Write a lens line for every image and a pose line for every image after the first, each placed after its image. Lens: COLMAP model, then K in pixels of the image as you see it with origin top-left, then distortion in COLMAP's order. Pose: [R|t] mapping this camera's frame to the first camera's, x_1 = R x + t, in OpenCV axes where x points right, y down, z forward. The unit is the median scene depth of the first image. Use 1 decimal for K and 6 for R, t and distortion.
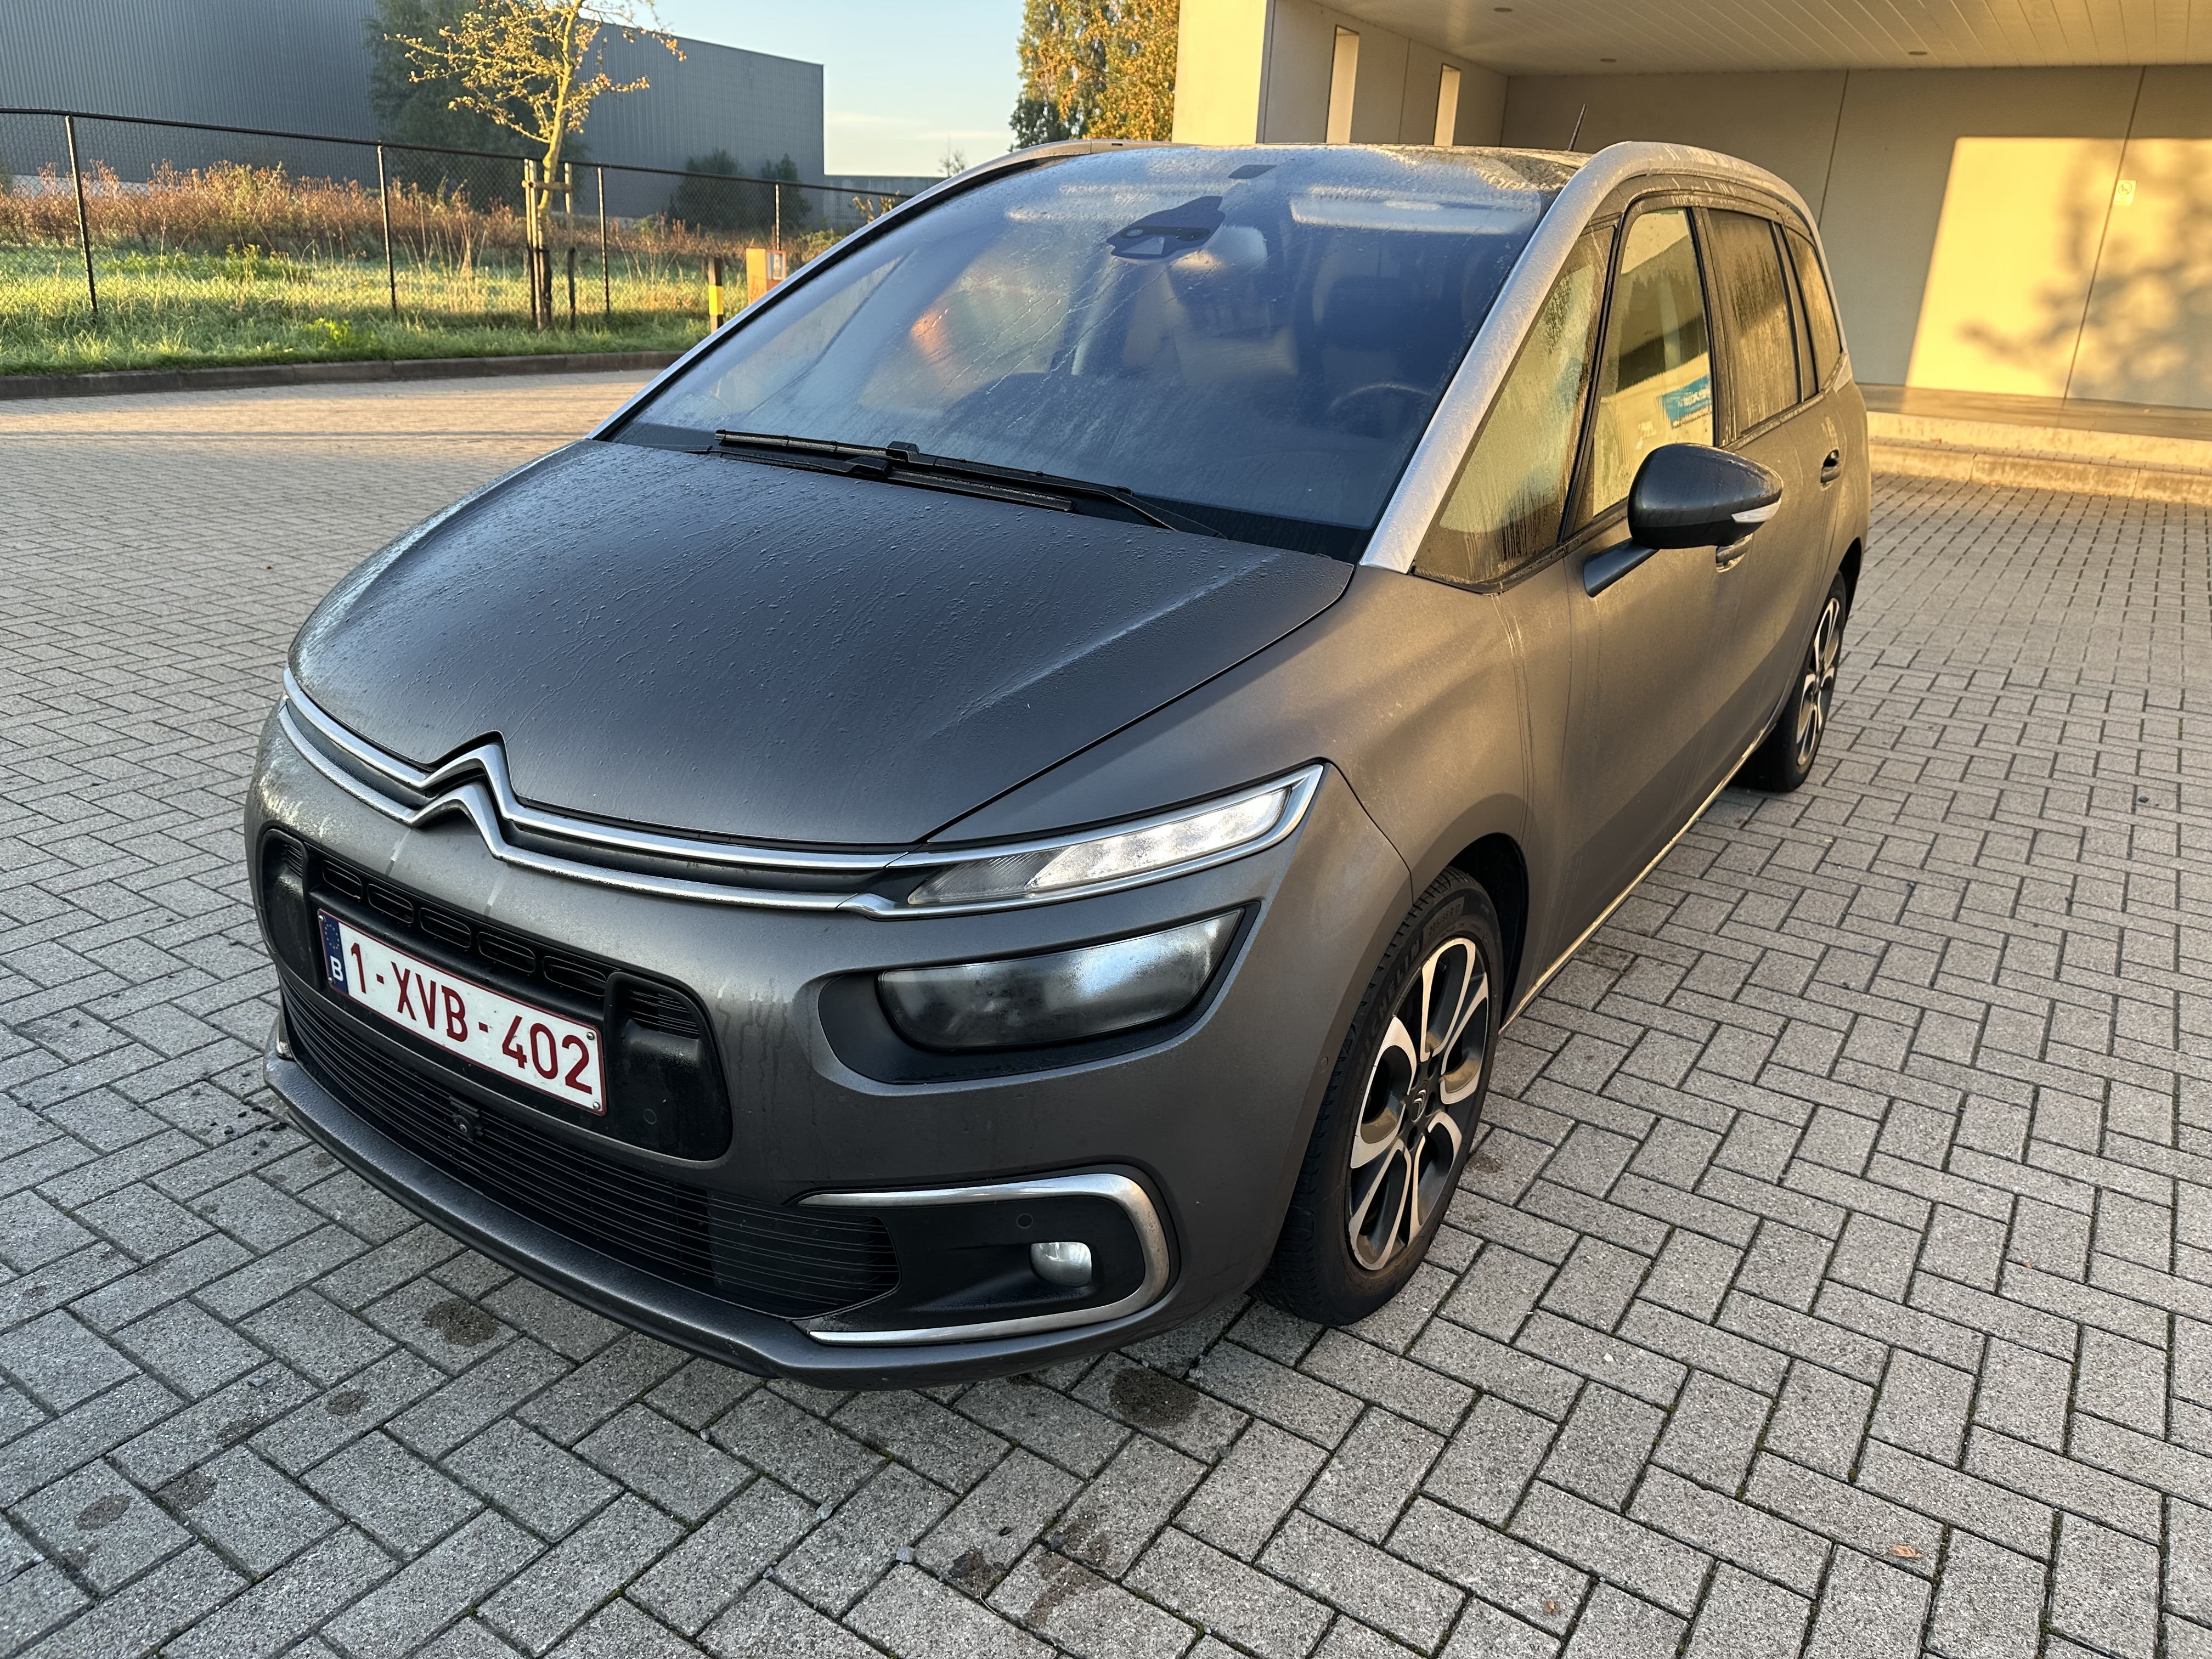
lens RADIAL K [[1583.1, 0, 1132.5], [0, 1583.1, 832.7], [0, 0, 1]] dist [-0.001238, -0.004553]
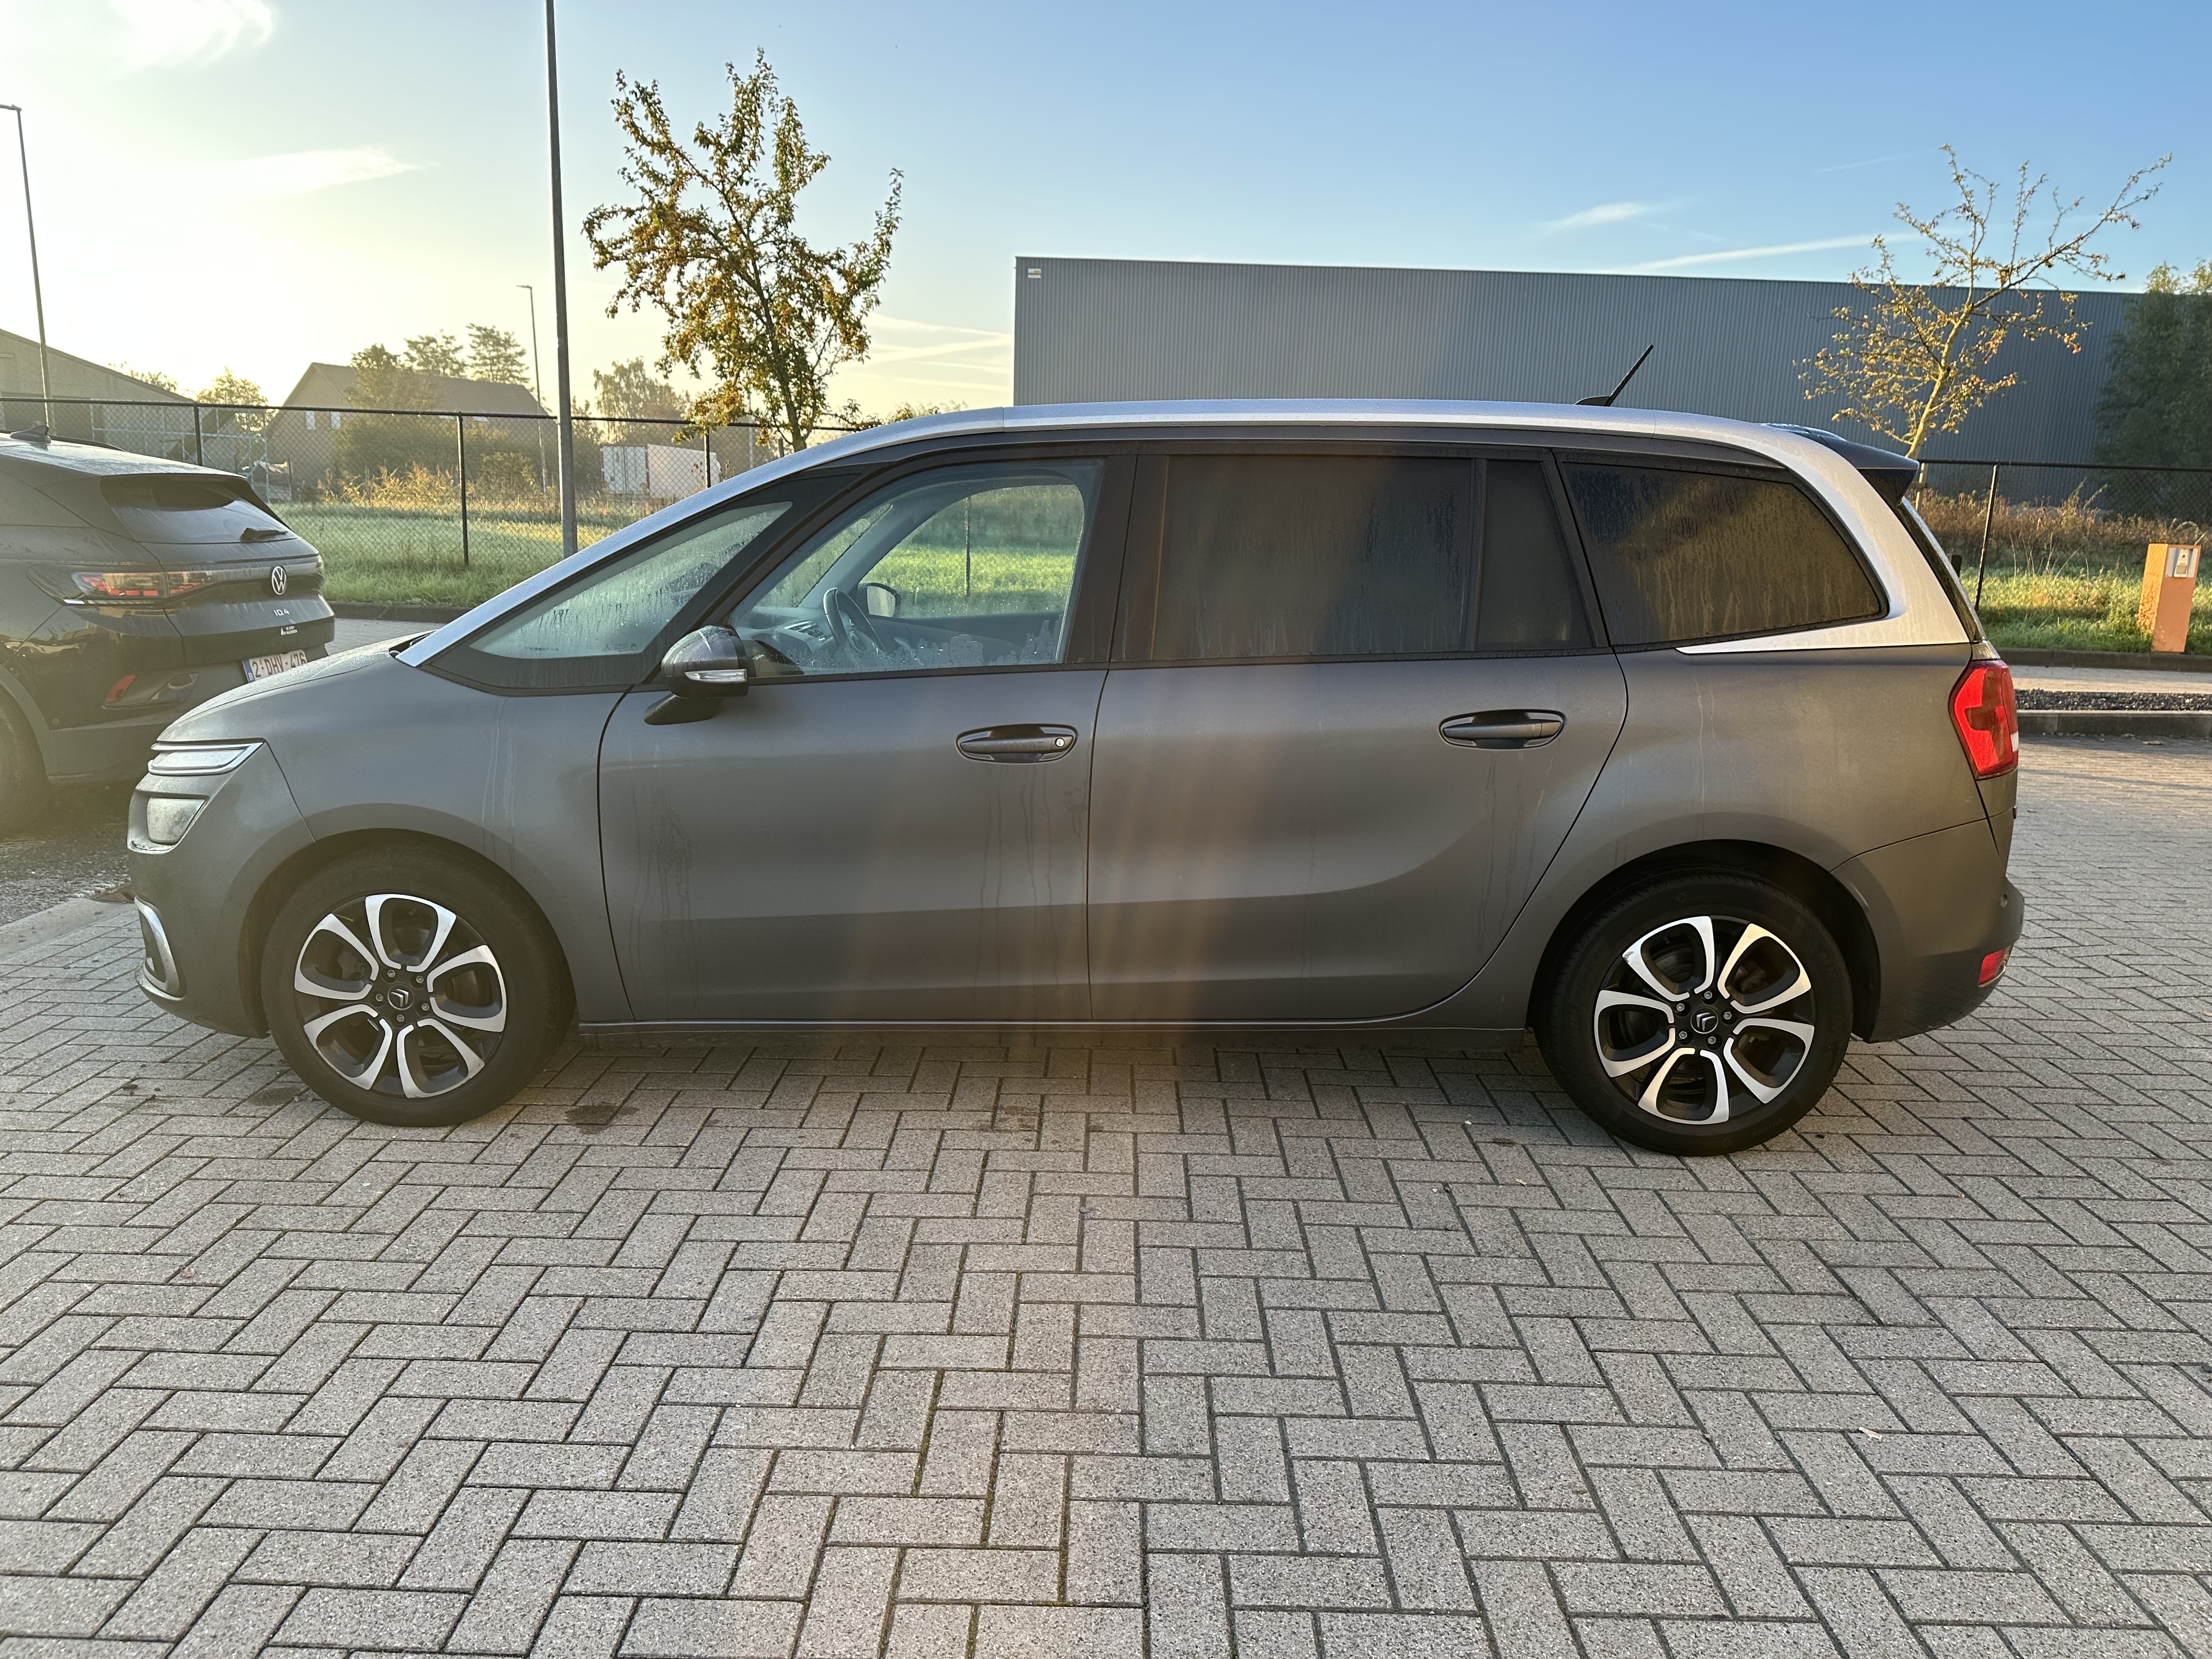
lens RADIAL K [[1546.1, 0, 1106.0], [0, 1546.1, 829.5], [0, 0, 1]] dist [0.116565, -0.174687]
pose [[0.526740, 0.141663, -0.838139, 1.499825], [-0.289957, 0.956820, -0.020505, -0.138559], [0.799043, 0.253825, 0.545071, 0.510086]]
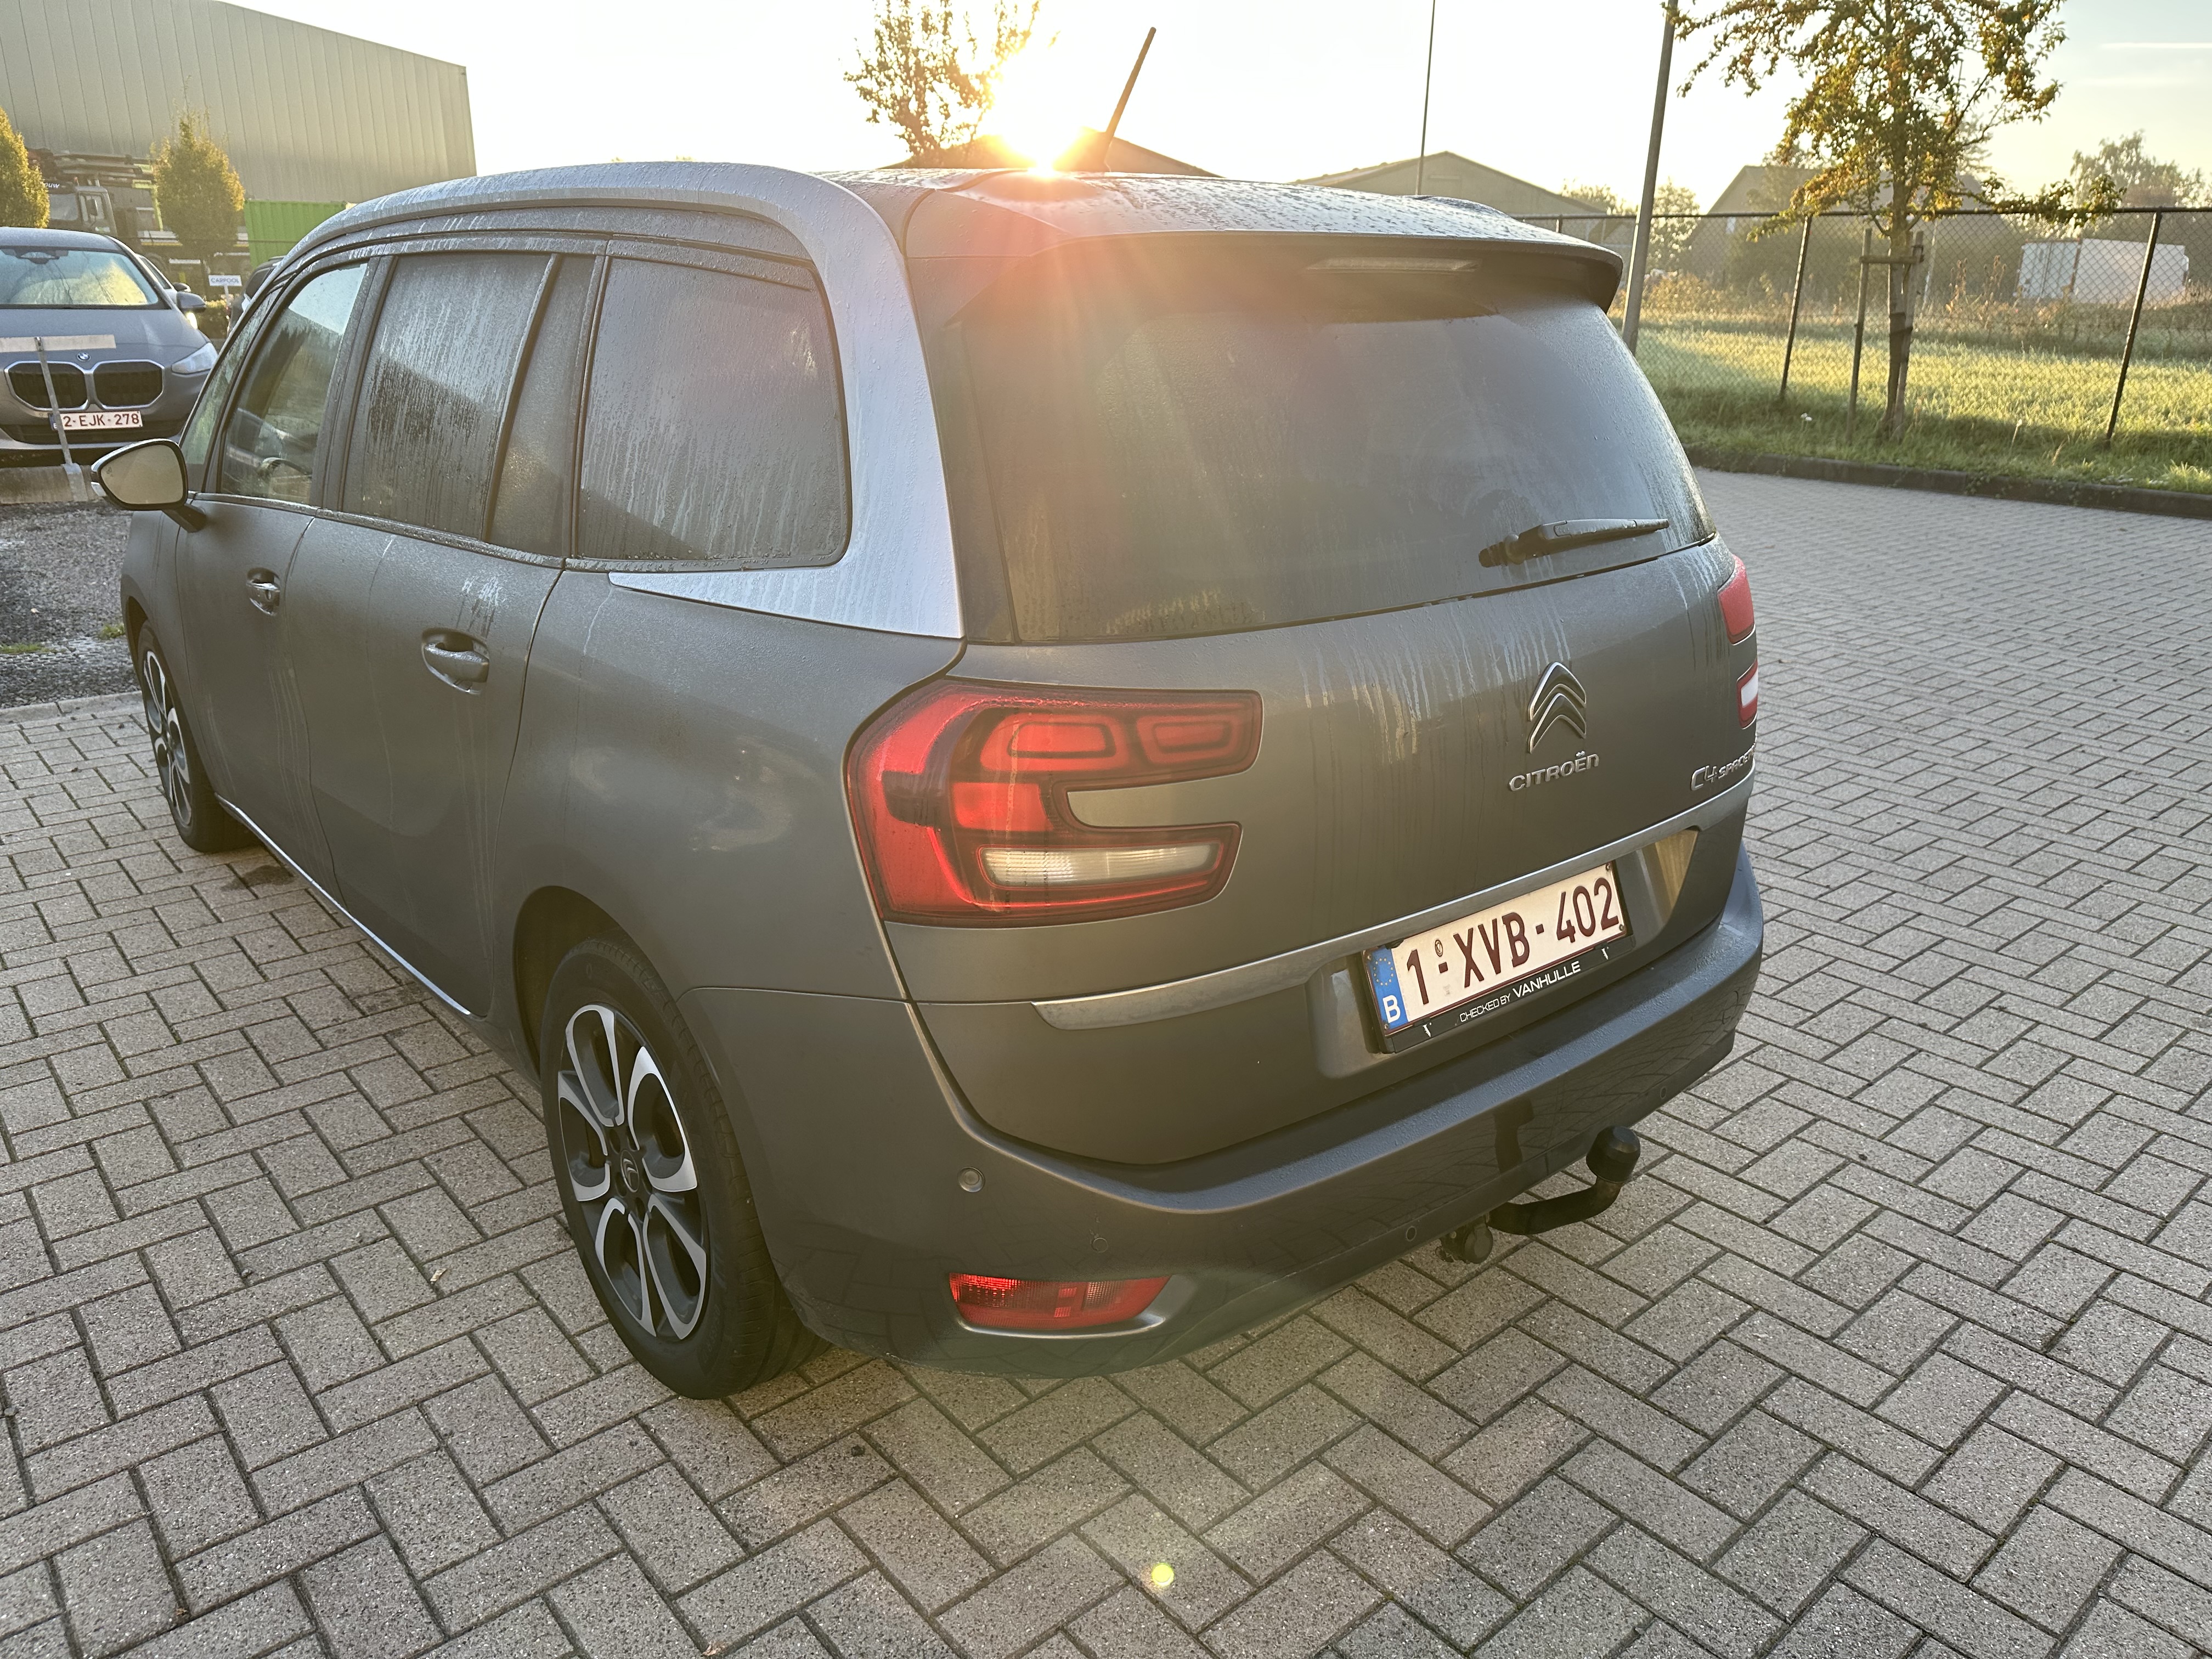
lens RADIAL K [[1583.1, 0, 1132.5], [0, 1583.1, 832.7], [0, 0, 1]] dist [-0.001238, -0.004553]
pose [[-0.288779, 0.269912, -0.918561, 1.331528], [-0.352646, 0.861992, 0.364156, -0.695282], [0.890083, 0.429088, -0.153741, 1.916358]]
